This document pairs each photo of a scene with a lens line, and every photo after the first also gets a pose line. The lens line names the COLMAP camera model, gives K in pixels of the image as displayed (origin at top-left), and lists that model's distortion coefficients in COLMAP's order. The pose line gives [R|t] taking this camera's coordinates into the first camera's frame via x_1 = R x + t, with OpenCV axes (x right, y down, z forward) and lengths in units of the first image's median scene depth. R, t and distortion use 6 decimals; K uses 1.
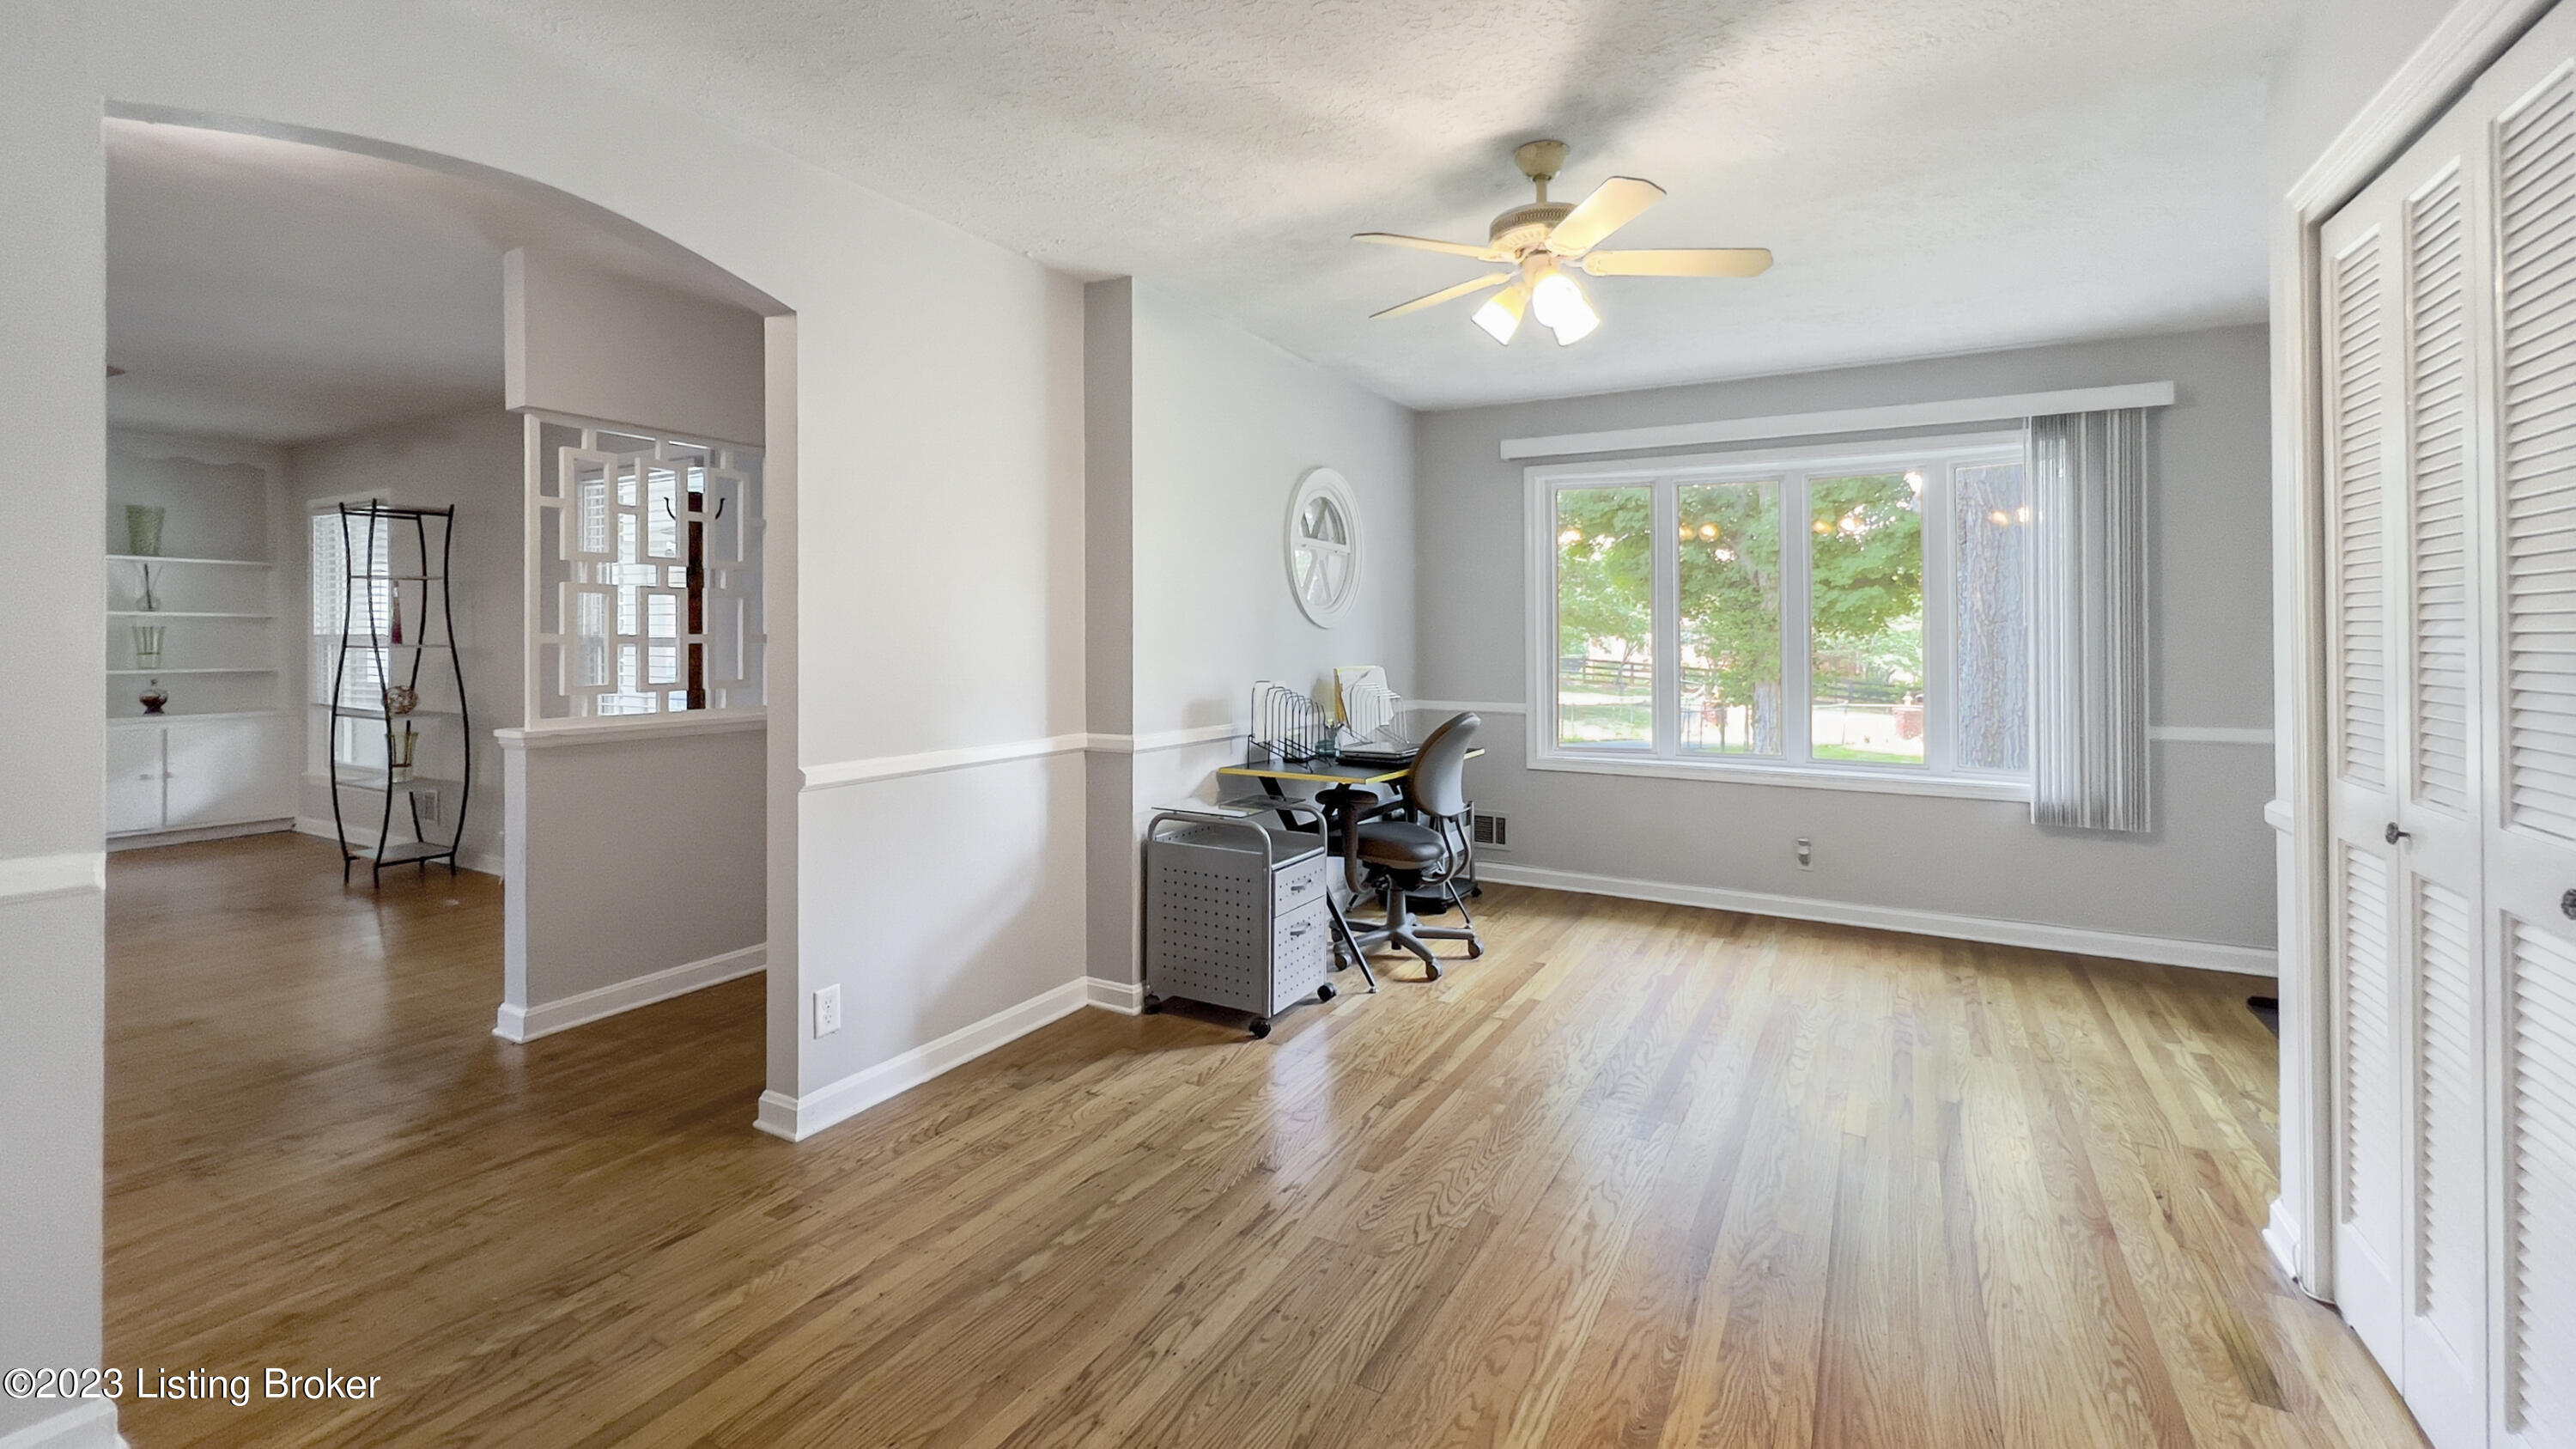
lens RADIAL K [[1058.1, 0, 1279.4], [0, 1058.1, 641.8], [0, 0, 1]] dist [0.009634, 0.000083]
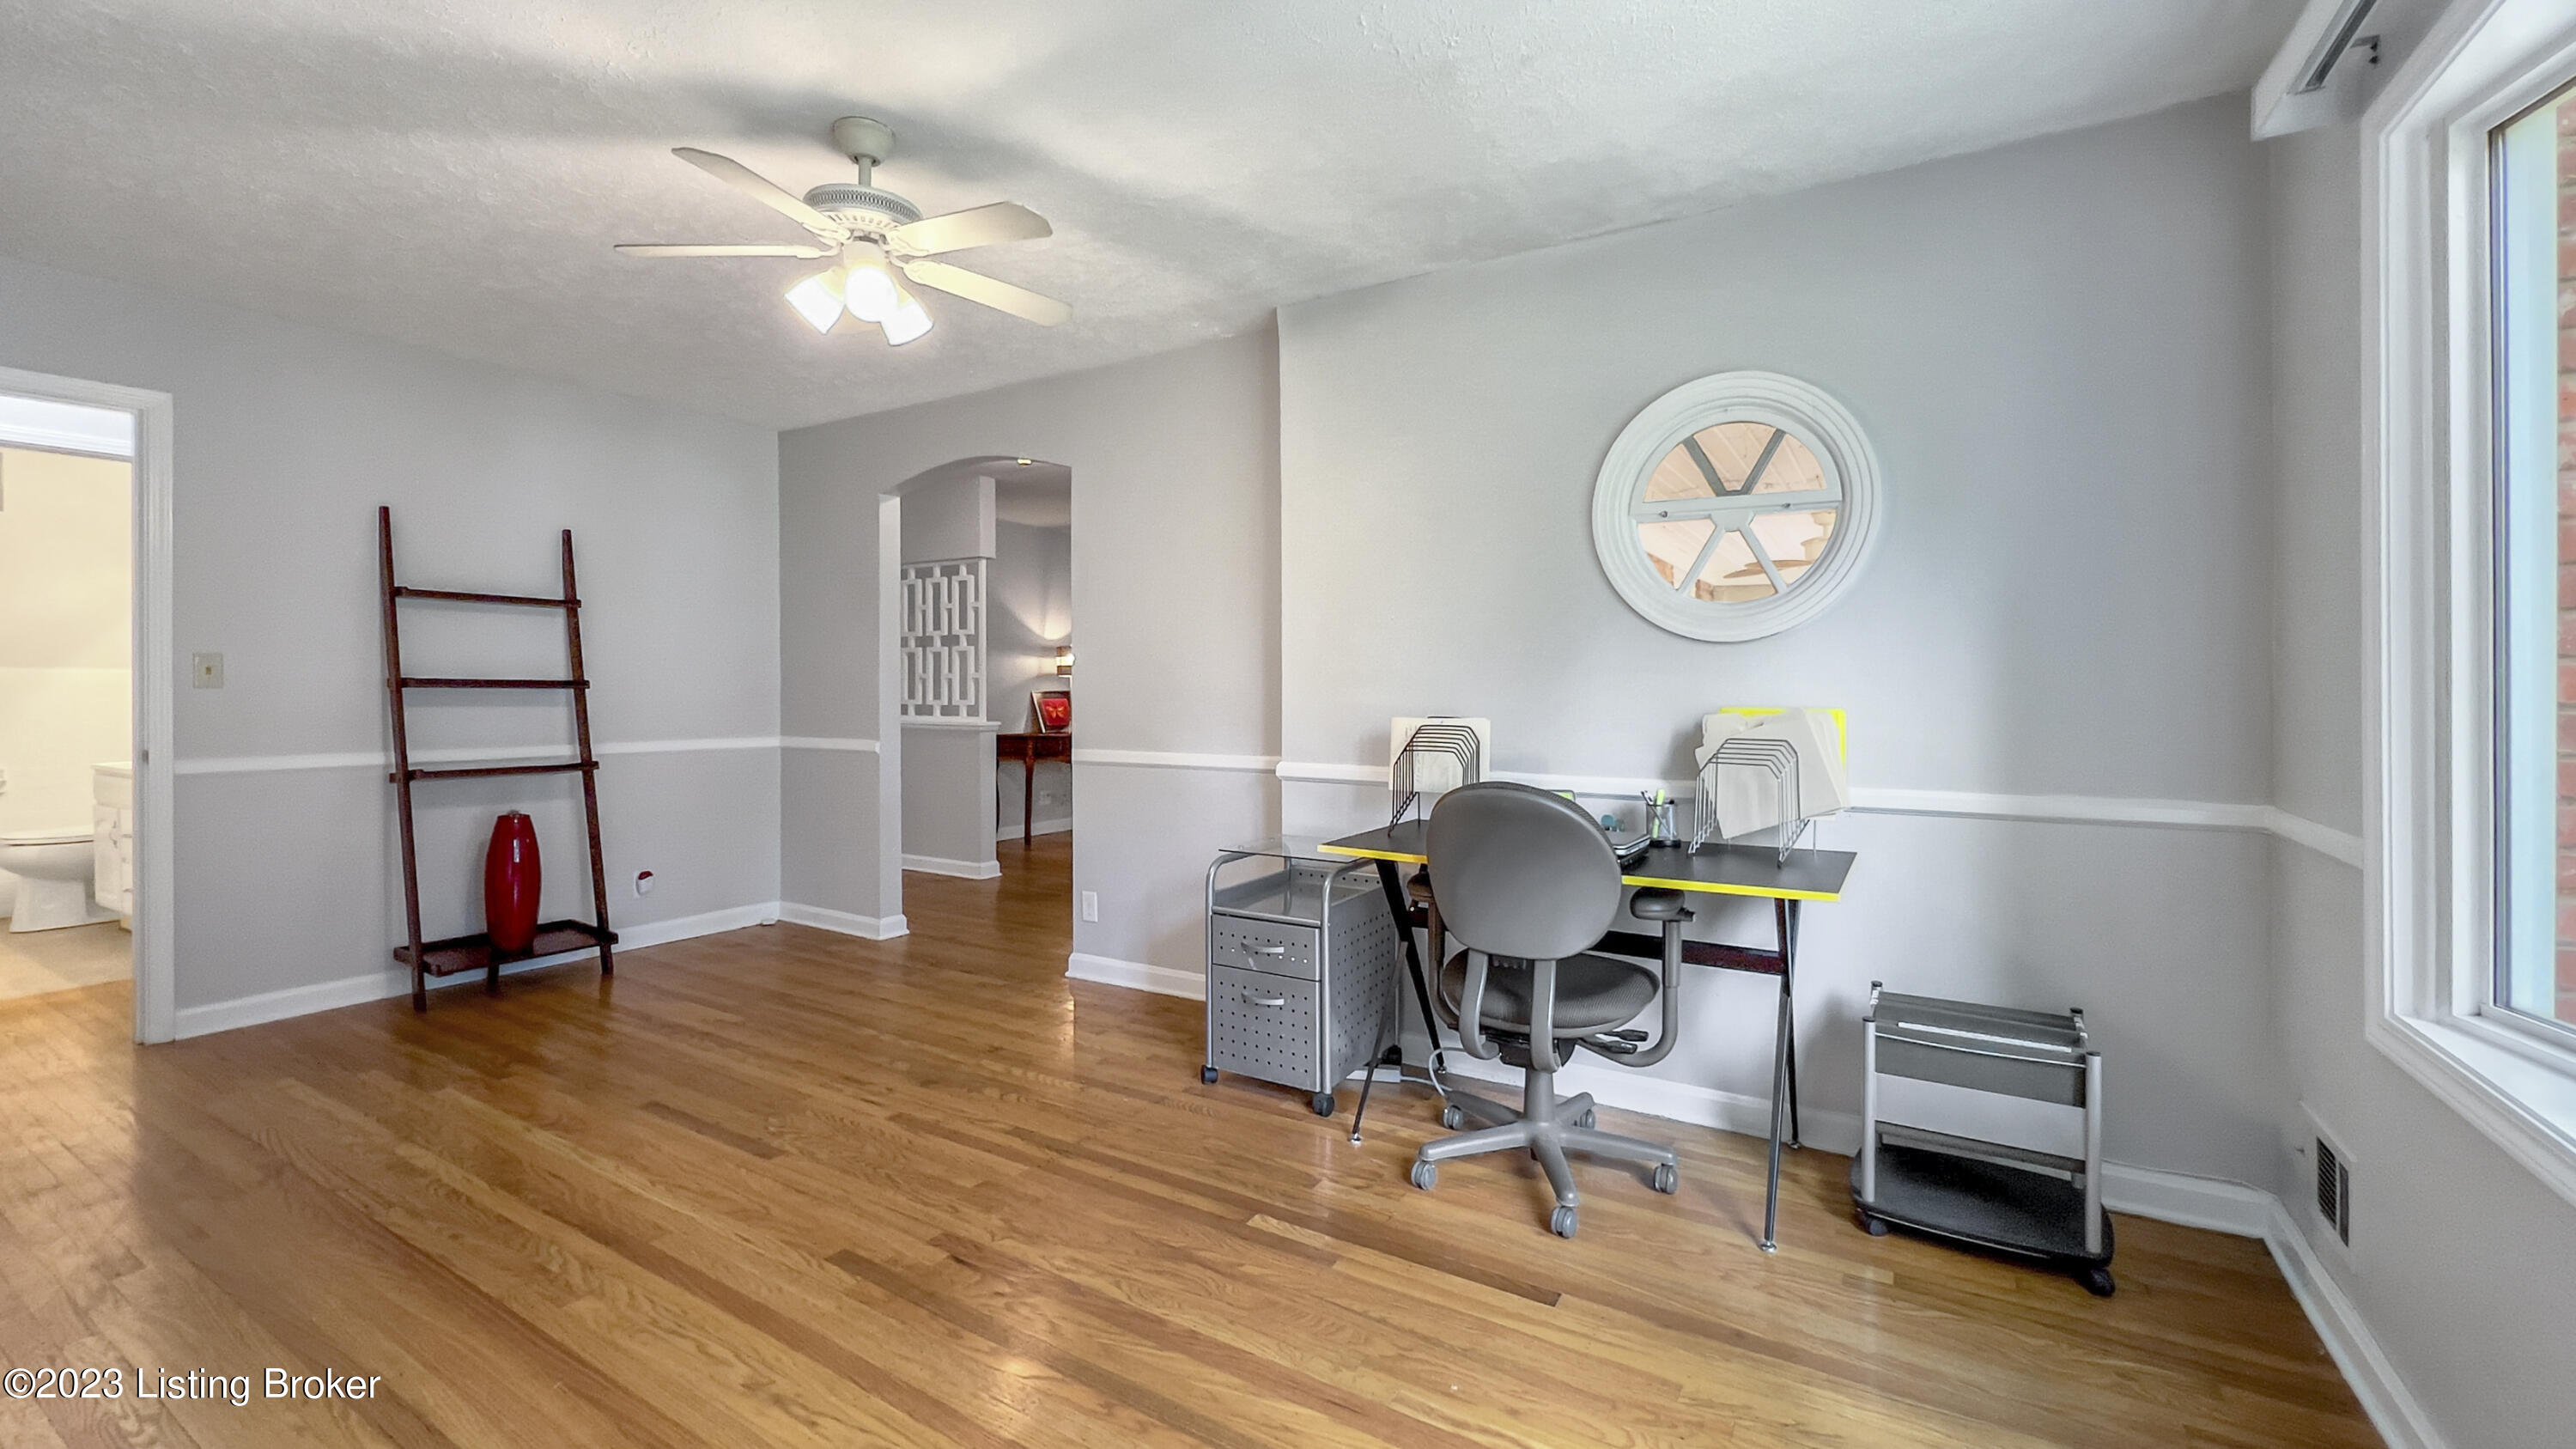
lens RADIAL K [[1037.9, 0, 1288.6], [0, 1037.9, 716.5], [0, 0, 1]] dist [0.001550, 0.000036]
pose [[-0.027120, 0.022232, -0.999385, 0.990787], [-0.000771, 0.999752, 0.022261, 0.027707], [0.999632, 0.001374, -0.027096, 1.208157]]
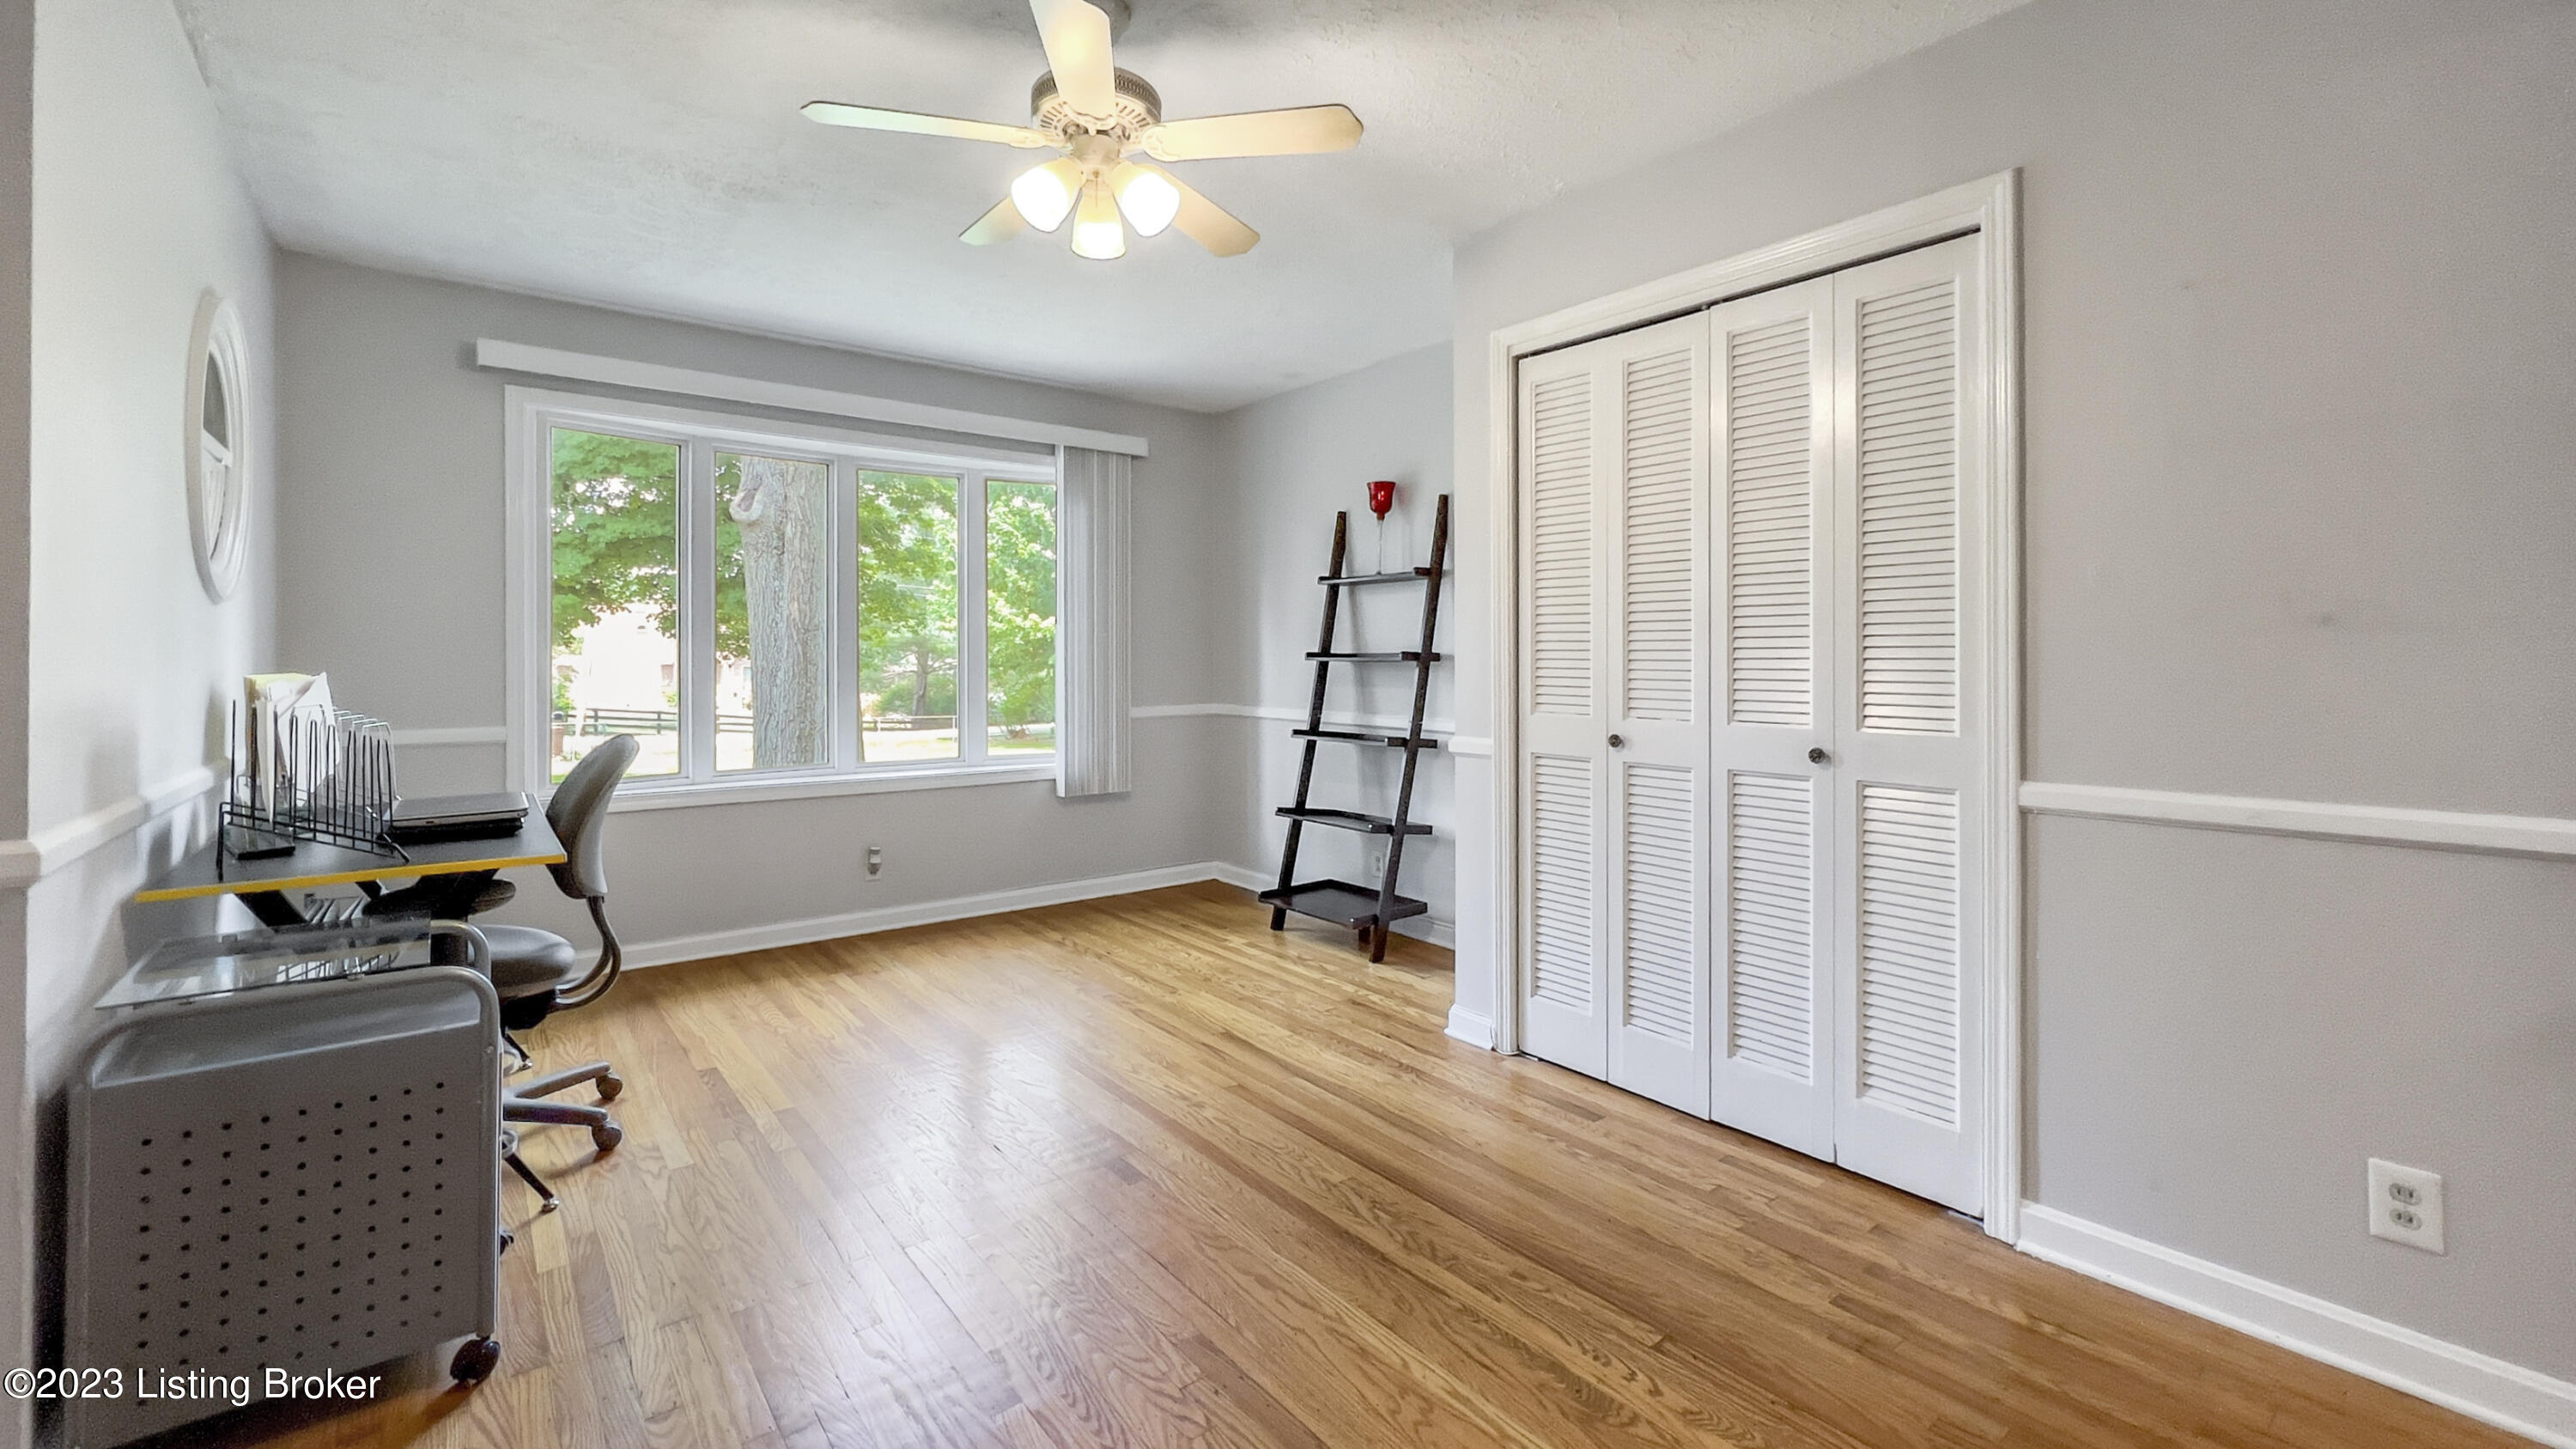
lens RADIAL K [[1056.8, 0, 1272.4], [0, 1056.8, 651.9], [0, 0, 1]] dist [-0.002132, -0.000145]
pose [[0.383040, 0.002278, 0.923729, -0.380641], [0.003886, 0.999984, -0.004078, 0.026506], [-0.923723, 0.005151, 0.383025, 0.490075]]
